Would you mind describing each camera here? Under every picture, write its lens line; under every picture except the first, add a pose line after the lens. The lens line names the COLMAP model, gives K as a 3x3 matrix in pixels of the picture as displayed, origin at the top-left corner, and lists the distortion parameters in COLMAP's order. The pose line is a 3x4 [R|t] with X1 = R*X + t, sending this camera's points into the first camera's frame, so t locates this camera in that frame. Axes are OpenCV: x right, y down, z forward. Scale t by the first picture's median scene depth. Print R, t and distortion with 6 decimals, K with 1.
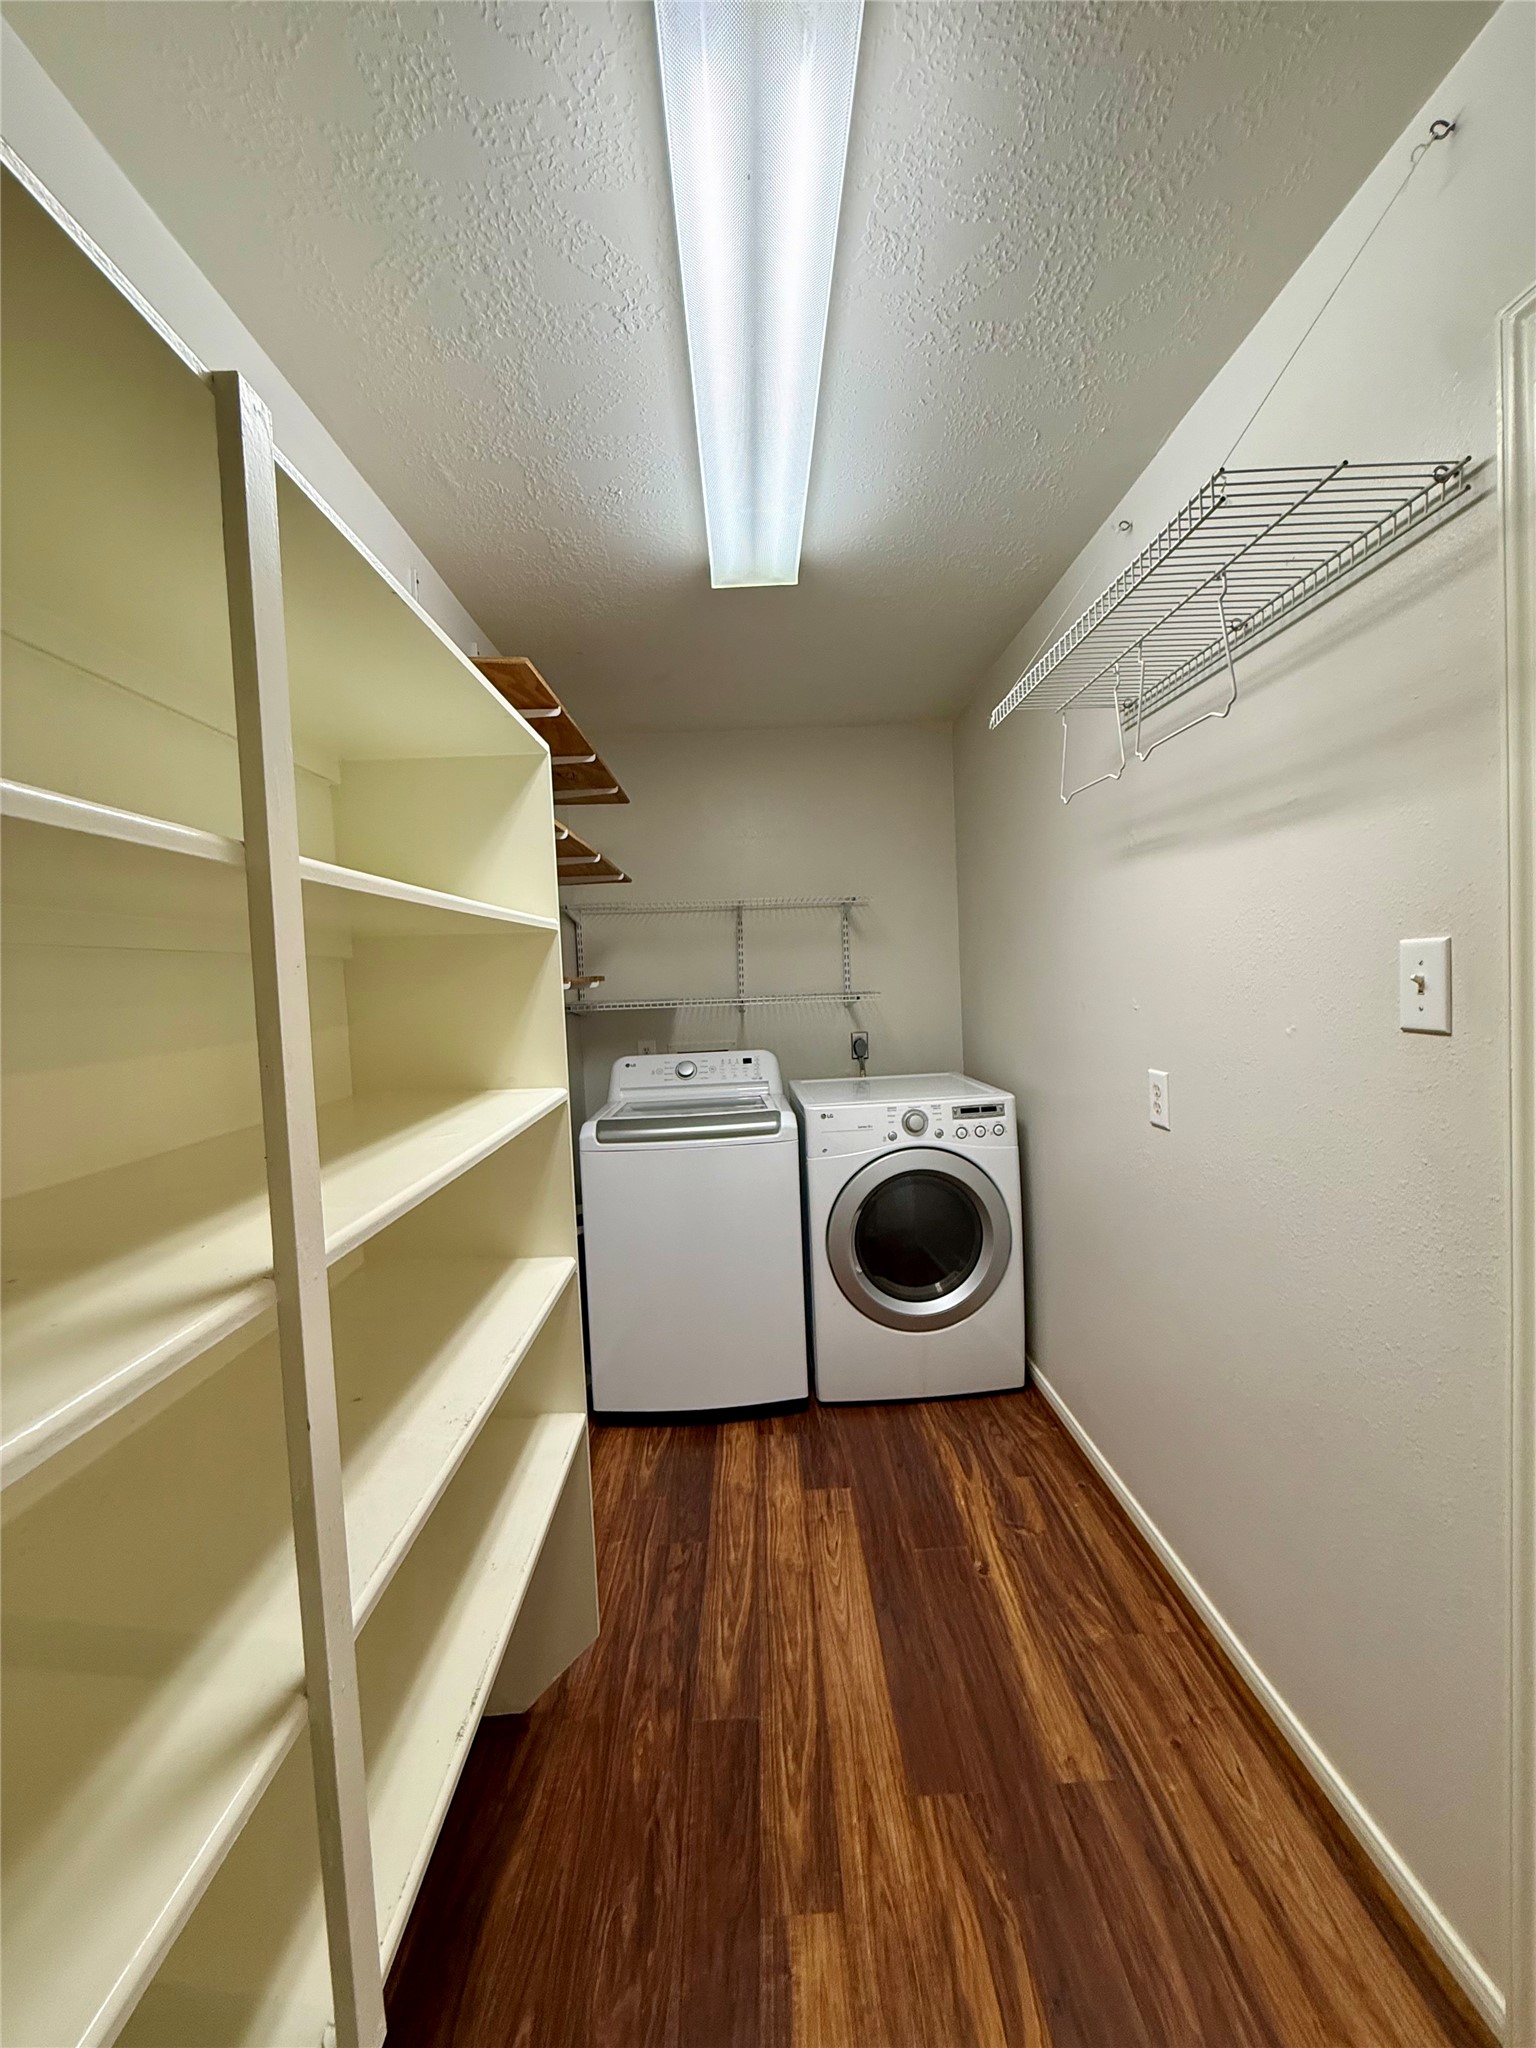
lens RADIAL K [[817.9, 0, 769.4], [0, 817.9, 1021.4], [0, 0, 1]] dist [-0.001547, -0.000314]
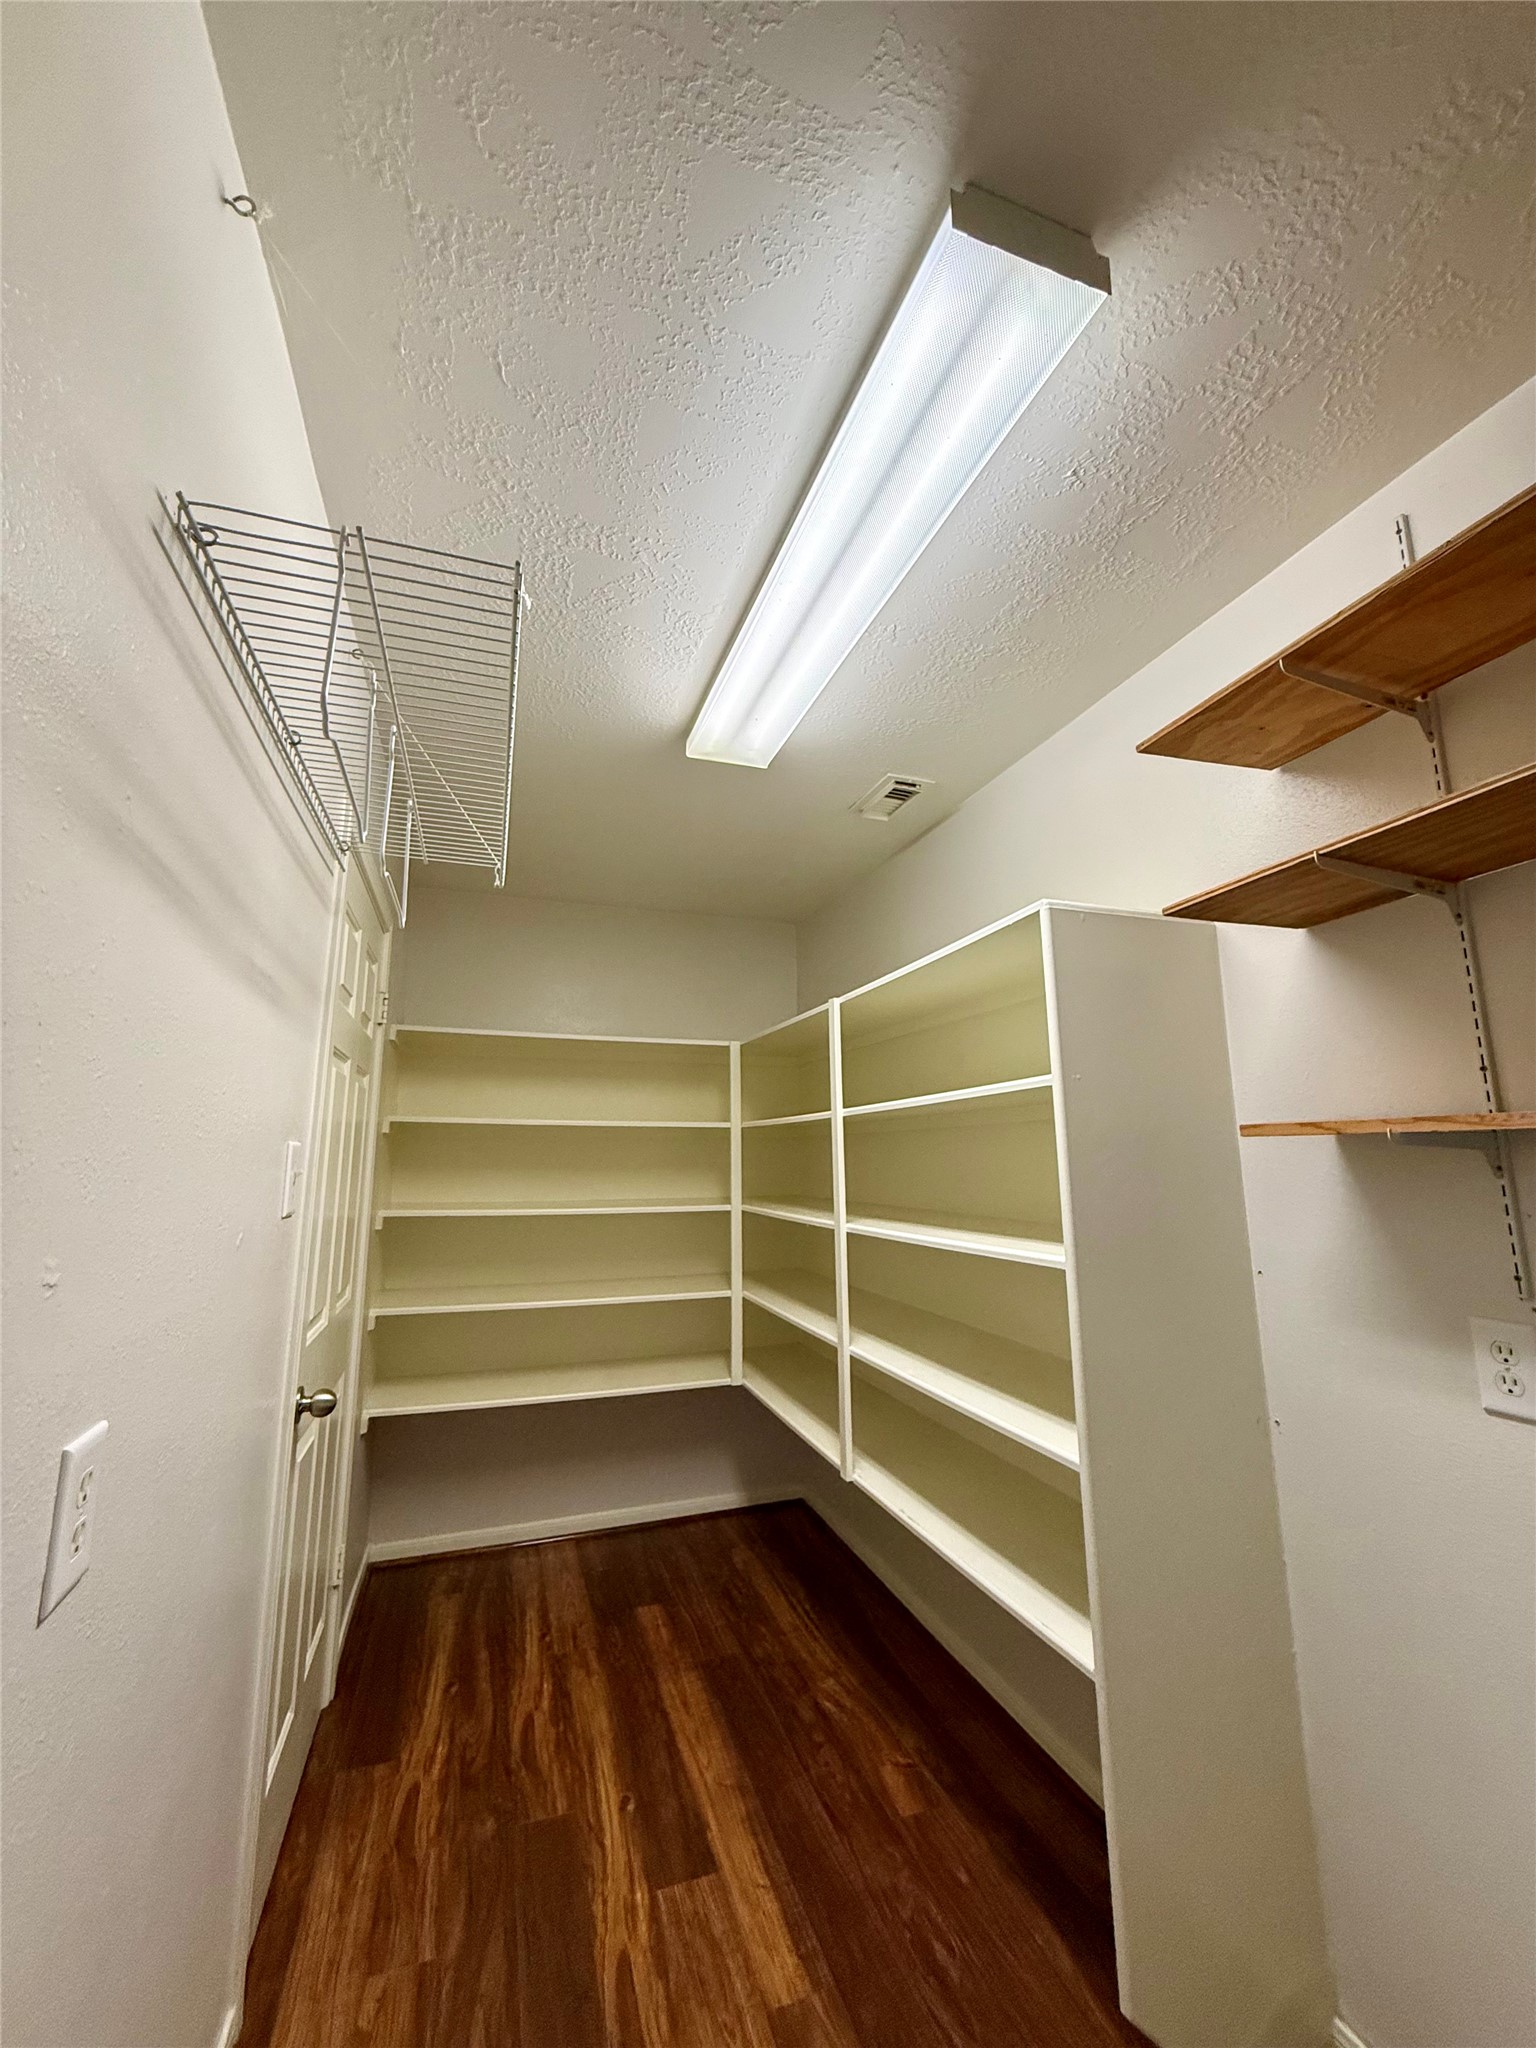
lens RADIAL K [[817.9, 0, 768.9], [0, 817.9, 1018.7], [0, 0, 1]] dist [-0.001547, -0.000314]
pose [[-0.952128, -0.002391, -0.305689, 0.434469], [0.033863, 0.992991, -0.113238, -0.110359], [0.303817, -0.118169, -0.945374, 2.244482]]
